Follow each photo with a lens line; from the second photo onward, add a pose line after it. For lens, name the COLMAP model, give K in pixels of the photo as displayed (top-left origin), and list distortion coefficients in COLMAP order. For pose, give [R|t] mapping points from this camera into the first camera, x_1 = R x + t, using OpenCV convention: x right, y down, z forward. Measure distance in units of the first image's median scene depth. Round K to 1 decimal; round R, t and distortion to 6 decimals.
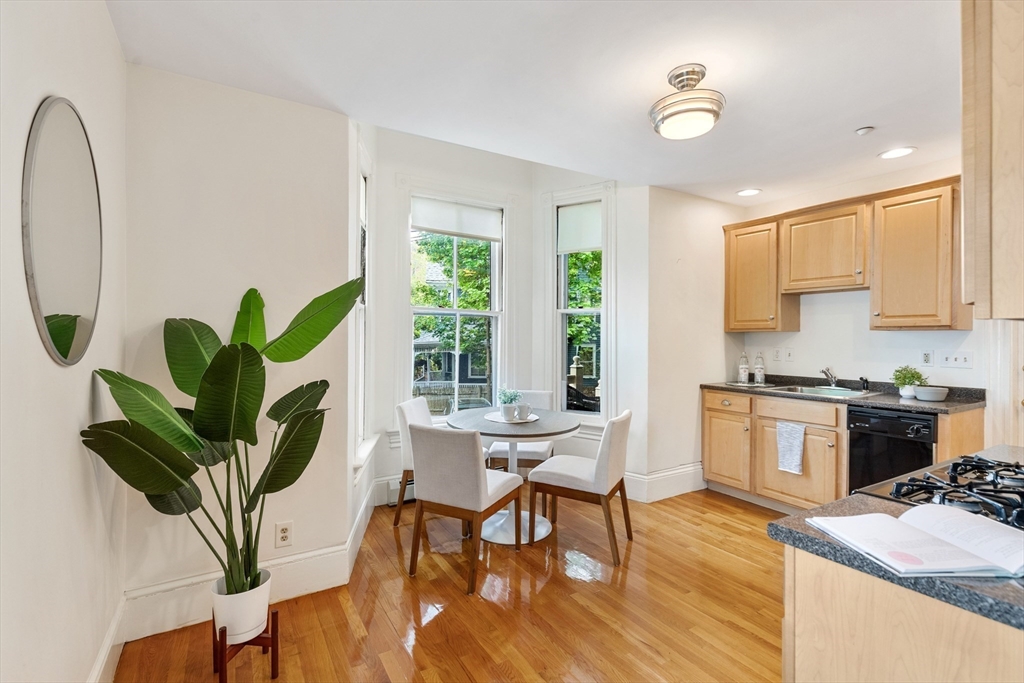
lens RADIAL K [[464.4, 0, 516.6], [0, 464.4, 332.3], [0, 0, 1]] dist [0.009856, -0.002375]
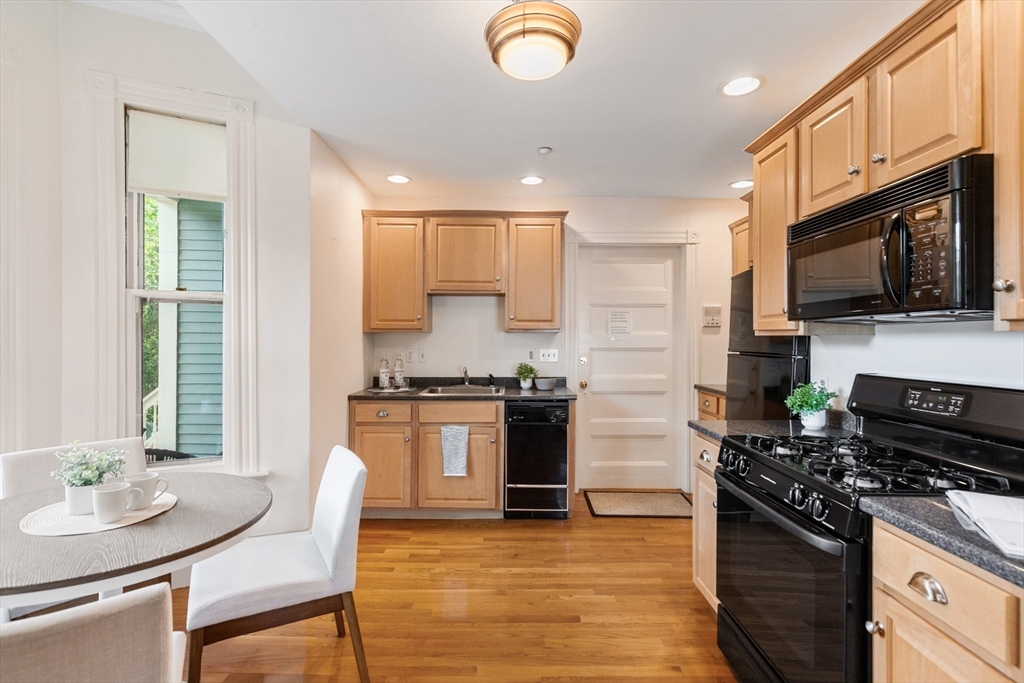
lens RADIAL K [[464.4, 0, 513.1], [0, 464.4, 337.8], [0, 0, 1]] dist [0.009856, -0.002375]
pose [[0.537142, 0.000128, 0.843492, -0.164406], [-0.010628, 0.999922, 0.006616, 0.001509], [-0.843425, -0.012518, 0.537101, 0.355319]]
